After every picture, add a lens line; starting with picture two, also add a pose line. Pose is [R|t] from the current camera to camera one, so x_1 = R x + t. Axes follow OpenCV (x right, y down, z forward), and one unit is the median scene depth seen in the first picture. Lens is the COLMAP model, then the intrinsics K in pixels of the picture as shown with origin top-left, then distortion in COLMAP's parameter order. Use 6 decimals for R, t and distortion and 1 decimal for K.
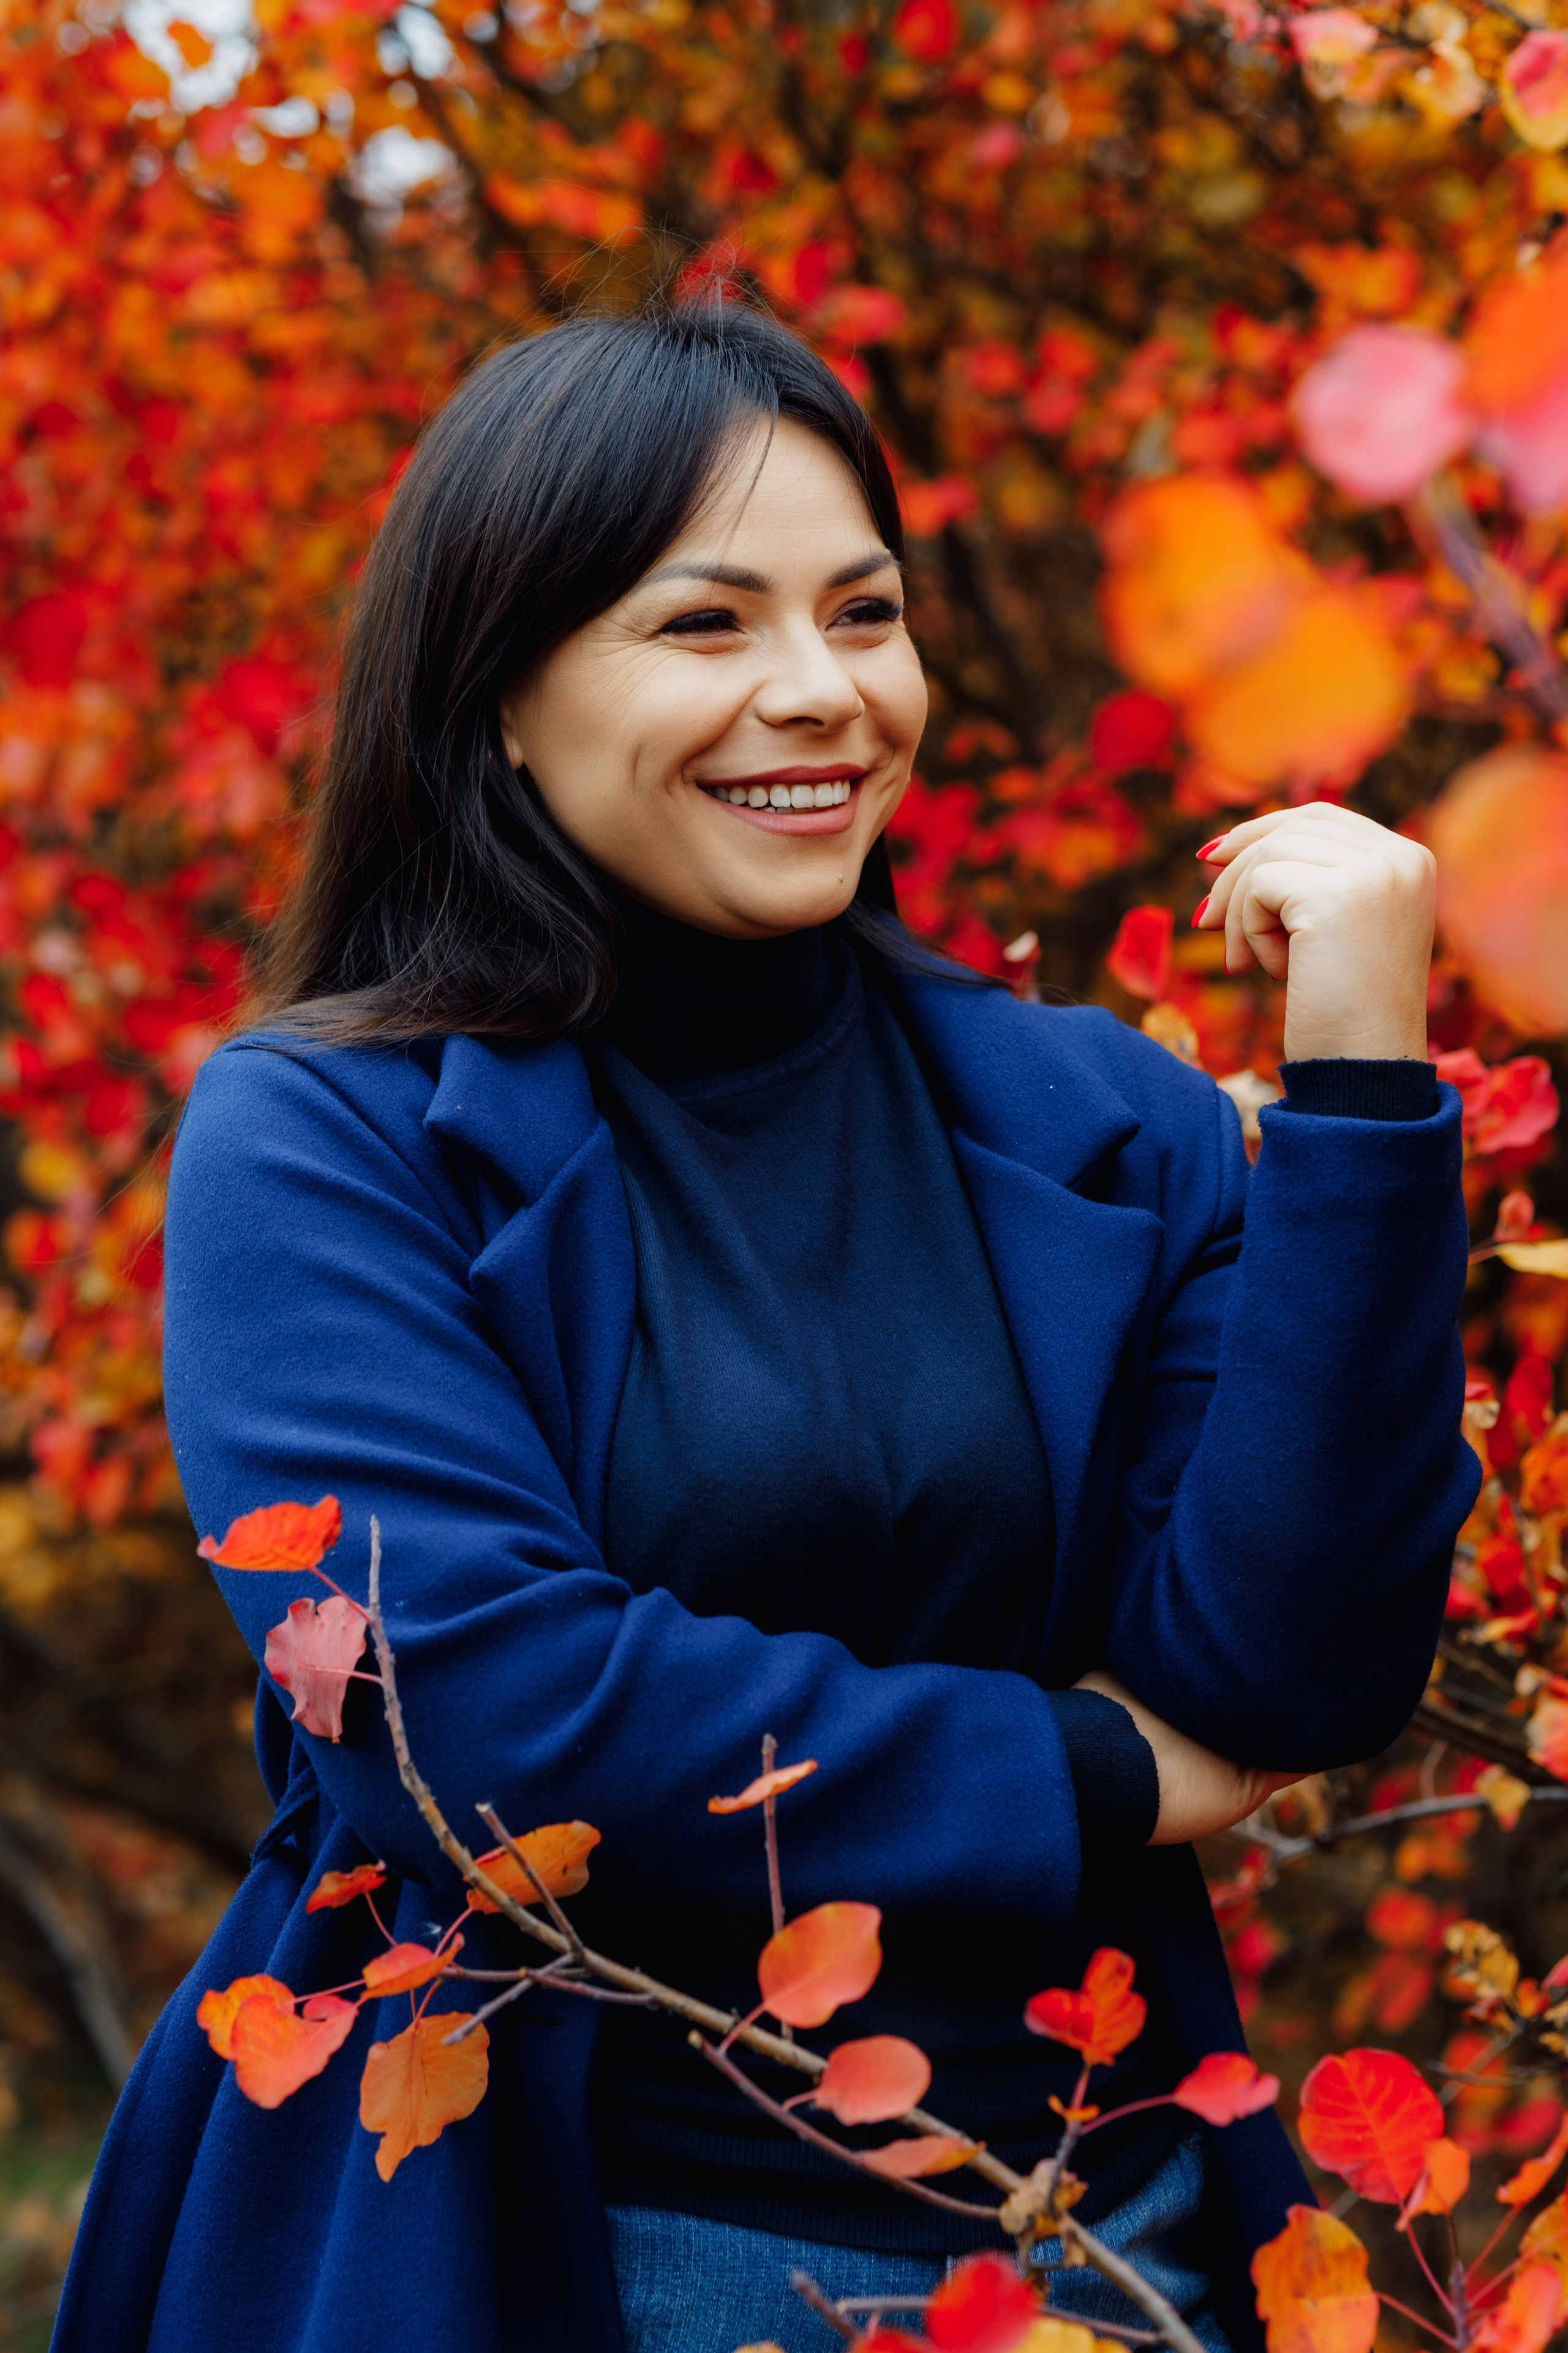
lens RADIAL K [[5550.2, 0, 784.0], [0, 5550.2, 1176.5], [0, 0, 1]] dist [0.067436, 0.065067]
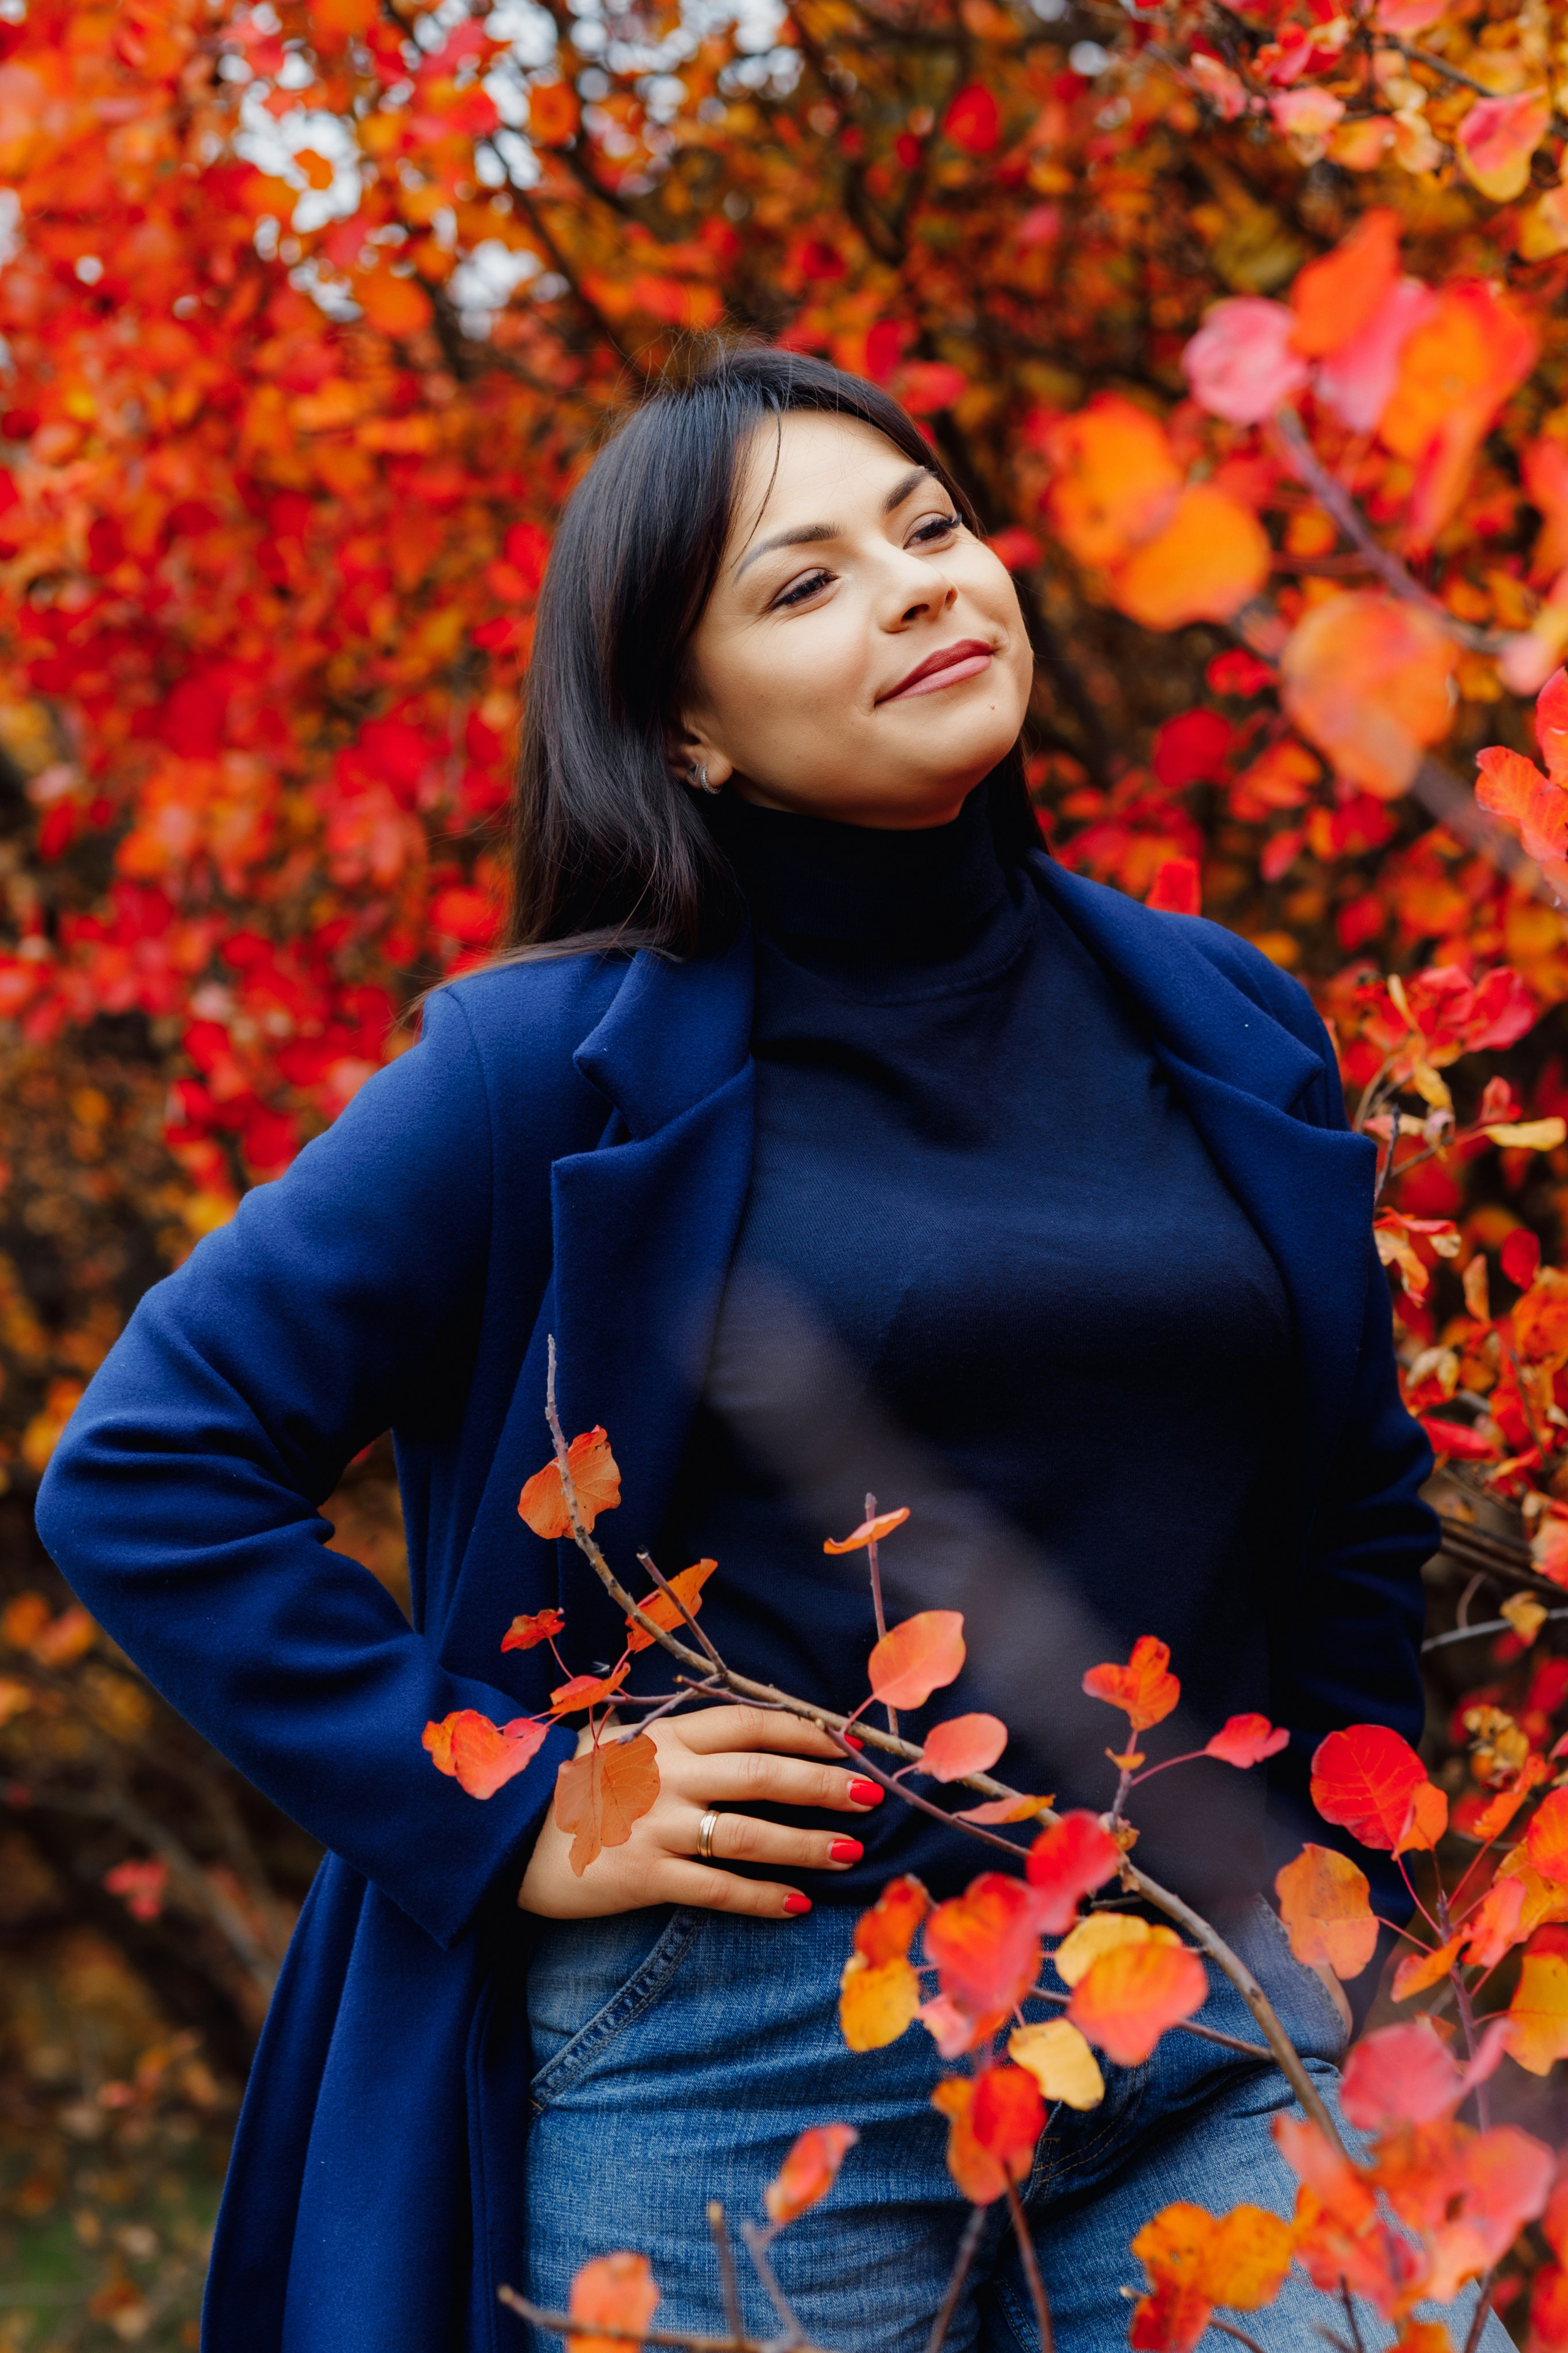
lens RADIAL K [[5575.6, 0, 784.0], [0, 5575.6, 1176.5], [0, 0, 1]] dist [-0.010265, 0.134966]
pose [[0.998878, -0.042126, -0.021614, 0.007874], [0.041699, 0.998933, -0.019844, 0.054024], [0.022427, 0.018921, 0.999569, -0.241520]]
